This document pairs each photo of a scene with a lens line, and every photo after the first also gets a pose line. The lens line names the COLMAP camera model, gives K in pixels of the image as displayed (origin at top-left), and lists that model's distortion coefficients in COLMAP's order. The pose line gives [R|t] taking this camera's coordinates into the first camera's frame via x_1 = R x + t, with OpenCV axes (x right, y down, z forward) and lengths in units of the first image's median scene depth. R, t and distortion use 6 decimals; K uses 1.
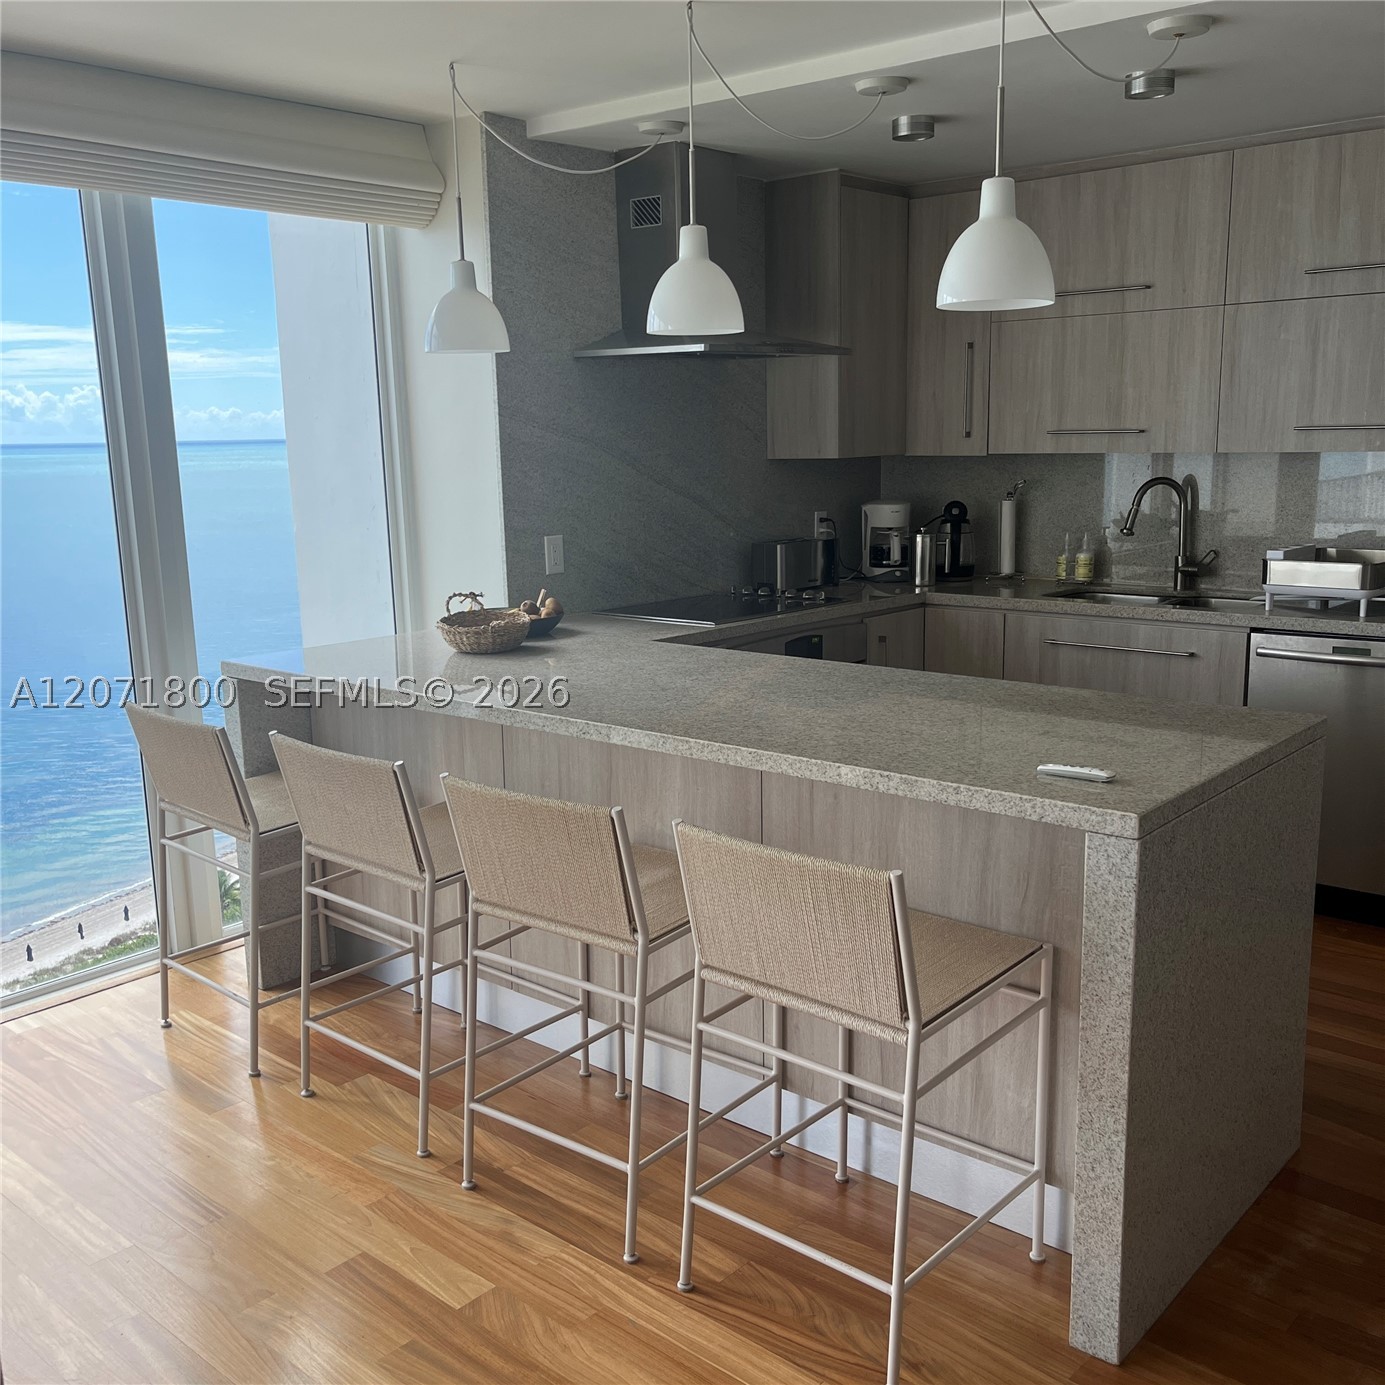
lens RADIAL K [[1423.3, 0, 699.4], [0, 1423.3, 699.4], [0, 0, 1]] dist [0.028808, 0.000000]
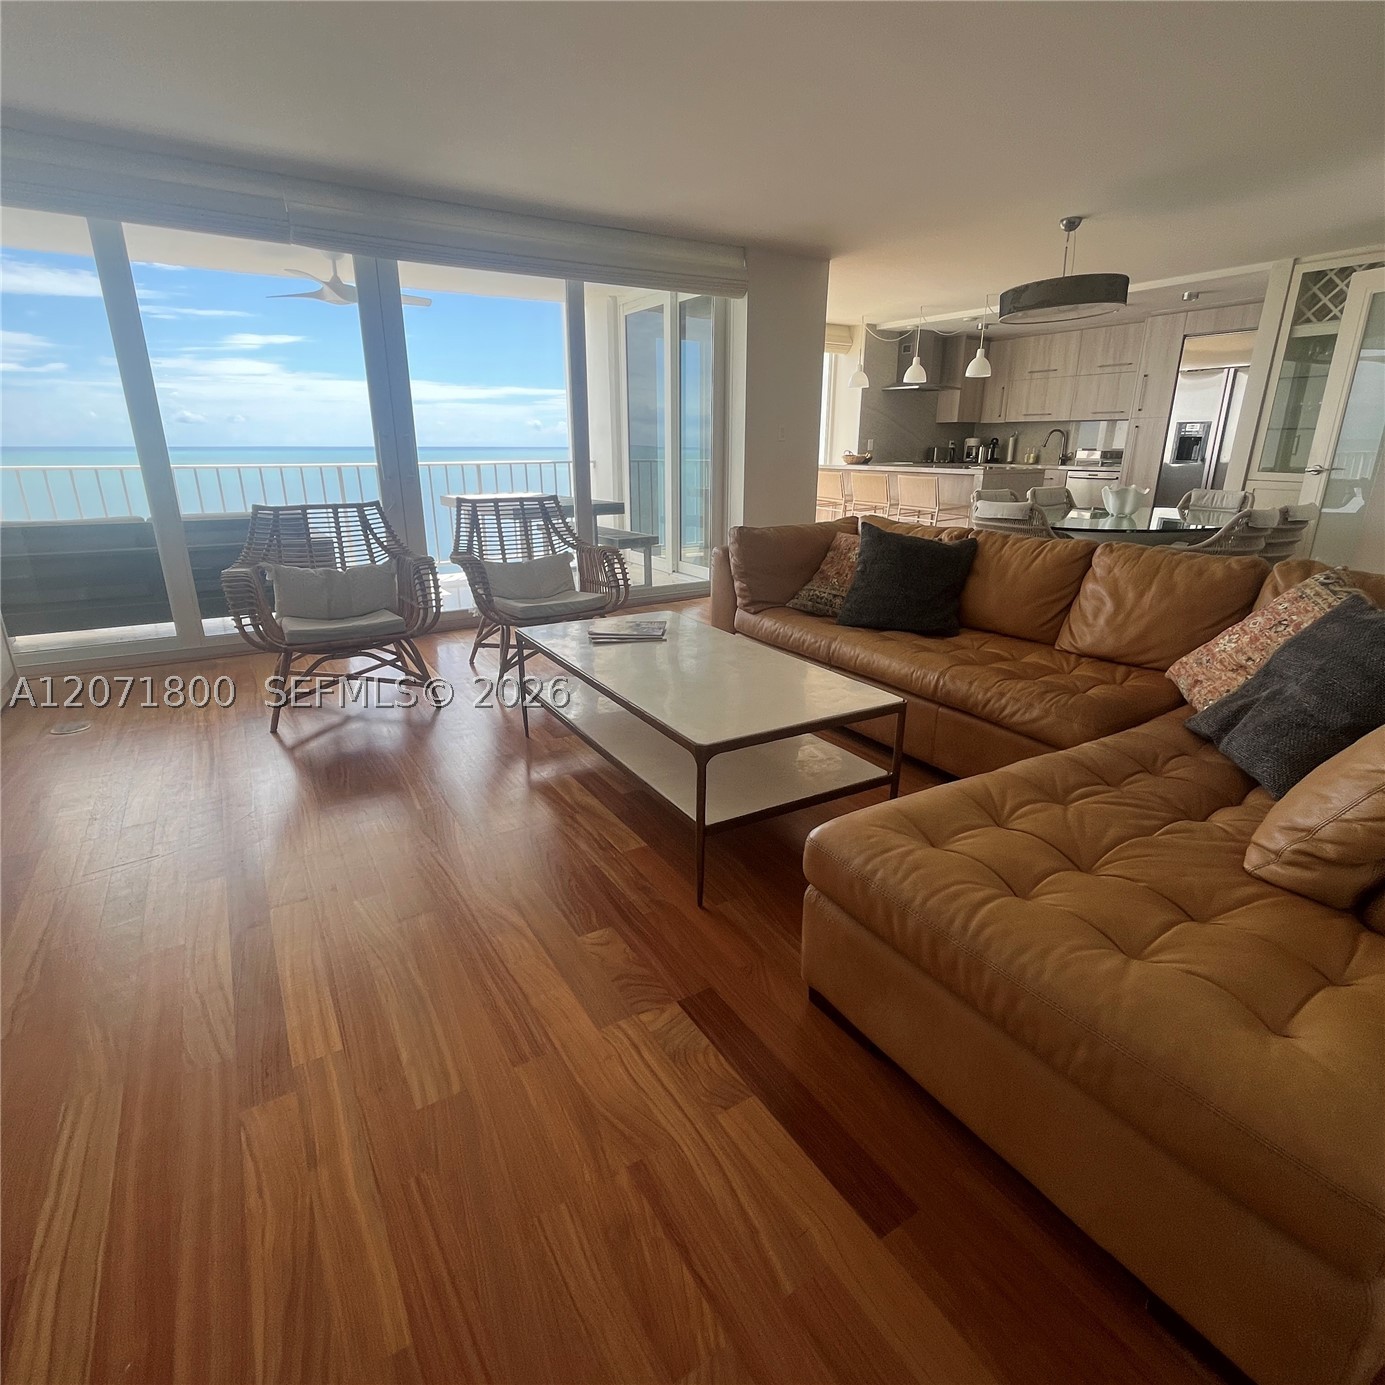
lens RADIAL K [[754.2, 0, 692.5], [0, 754.2, 683.0], [0, 0, 1]] dist [0.000030, 0.000712]
pose [[0.958440, 0.110071, -0.263206, 0.038236], [-0.077147, 0.988198, 0.132334, 0.279841], [0.274666, -0.106529, 0.955620, -1.044579]]
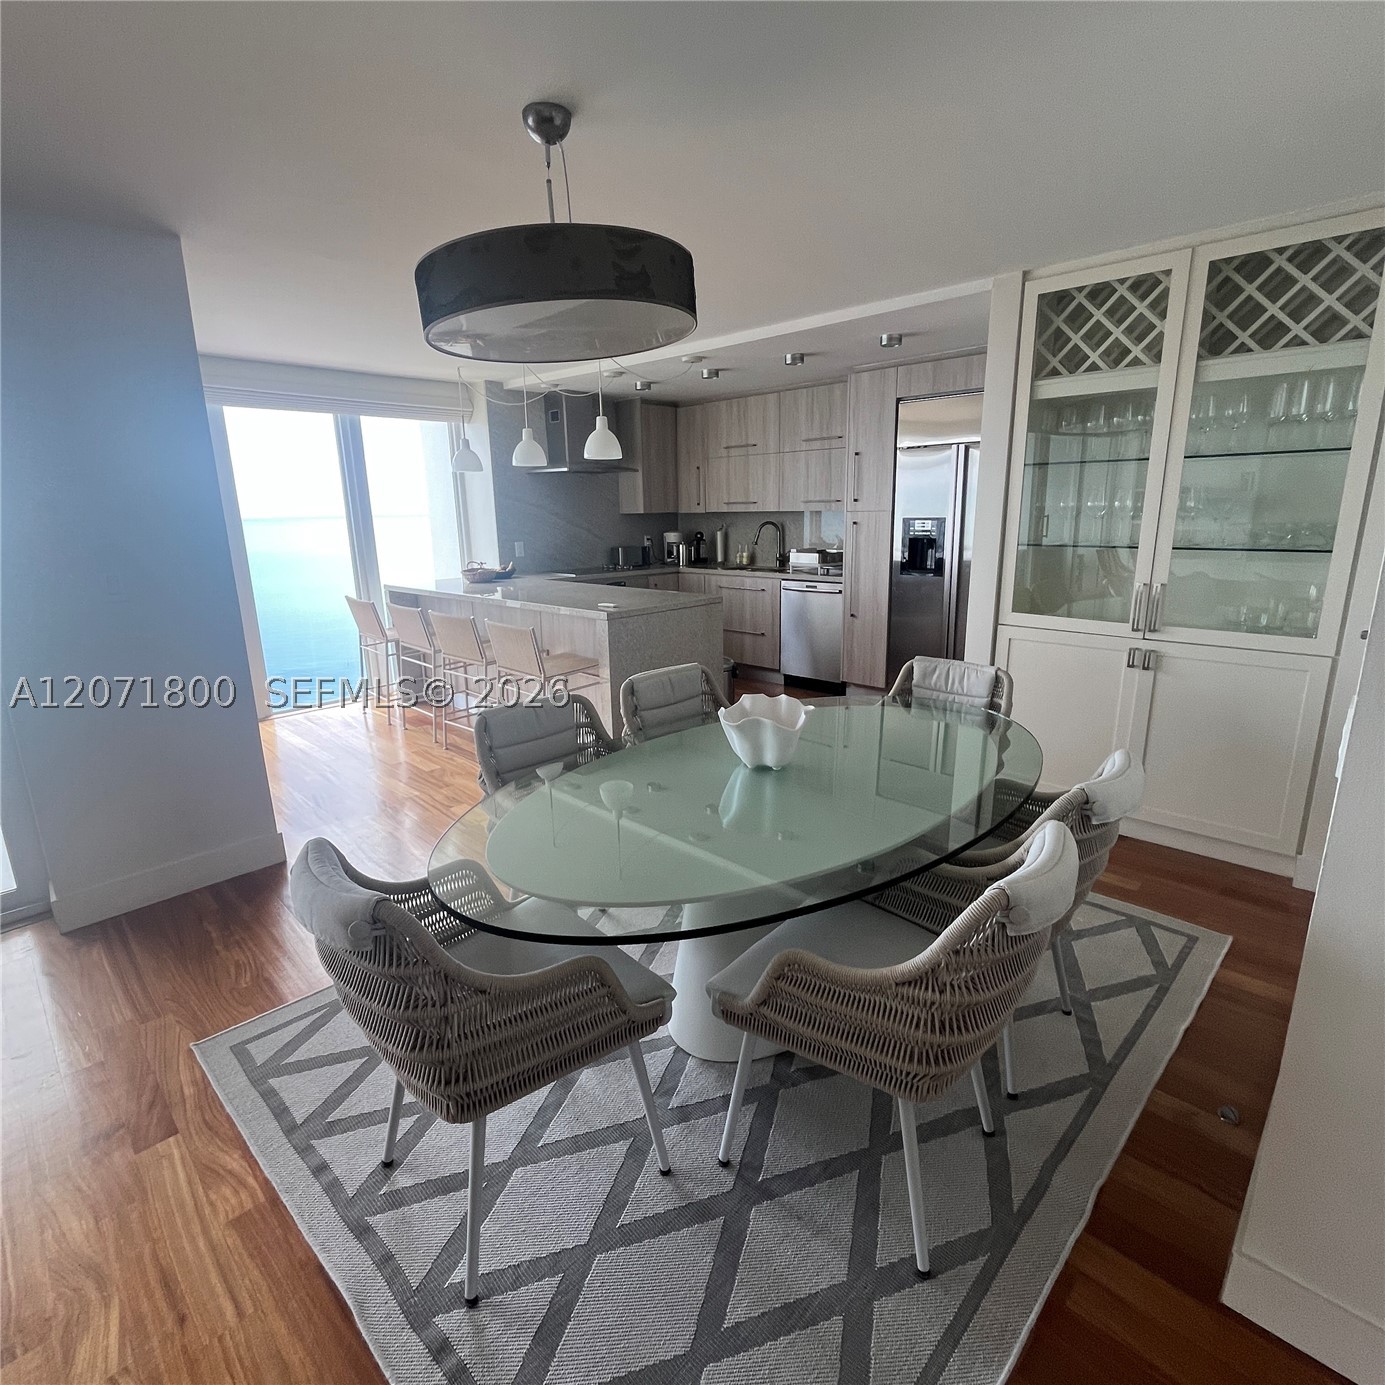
lens RADIAL K [[754.2, 0, 689.1], [0, 754.2, 688.1], [0, 0, 1]] dist [0.000030, 0.000712]
pose [[0.998402, 0.015959, -0.054208, 0.277263], [-0.013257, 0.998669, 0.049853, 0.076732], [0.054932, -0.049055, 0.997284, -0.361038]]
